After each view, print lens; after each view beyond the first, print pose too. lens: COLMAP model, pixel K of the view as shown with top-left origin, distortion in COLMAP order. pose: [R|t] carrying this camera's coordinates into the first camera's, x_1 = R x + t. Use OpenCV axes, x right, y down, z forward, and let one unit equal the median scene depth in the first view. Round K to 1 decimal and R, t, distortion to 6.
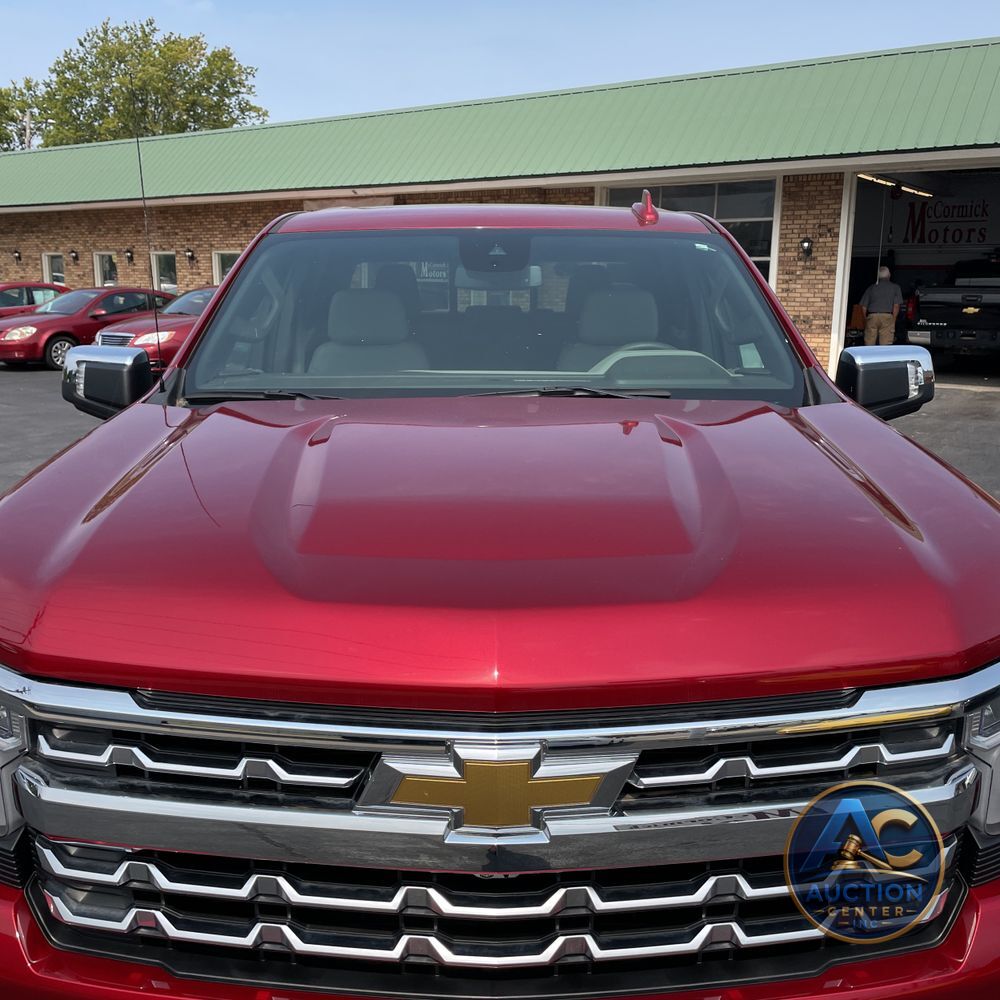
lens RADIAL K [[1000.4, 0, 496.8], [0, 1000.4, 497.3], [0, 0, 1]] dist [0.087711, -0.129032]
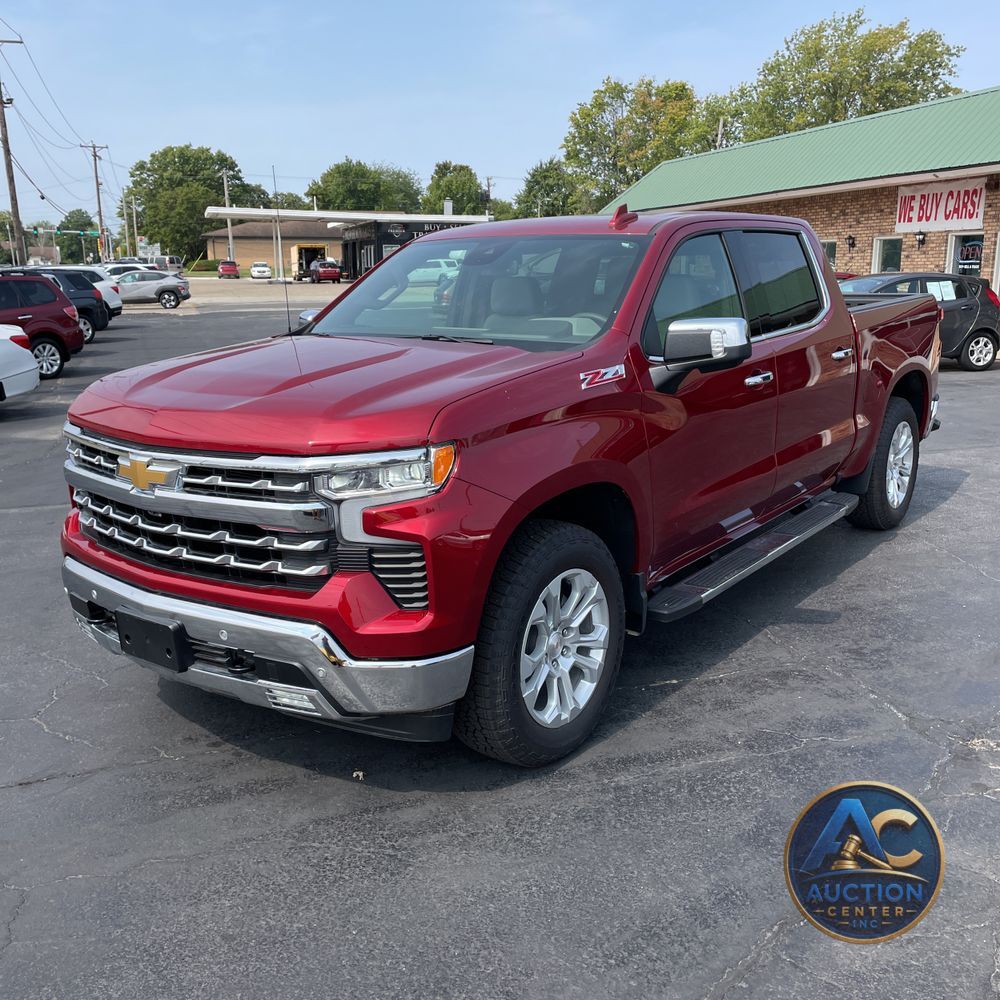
lens RADIAL K [[1000.4, 0, 496.8], [0, 1000.4, 497.3], [0, 0, 1]] dist [0.087711, -0.129032]
pose [[0.777555, 0.130714, -0.615079, 0.161000], [-0.123575, 0.990846, 0.054352, 0.007097], [0.616553, 0.033747, 0.786590, -0.031464]]
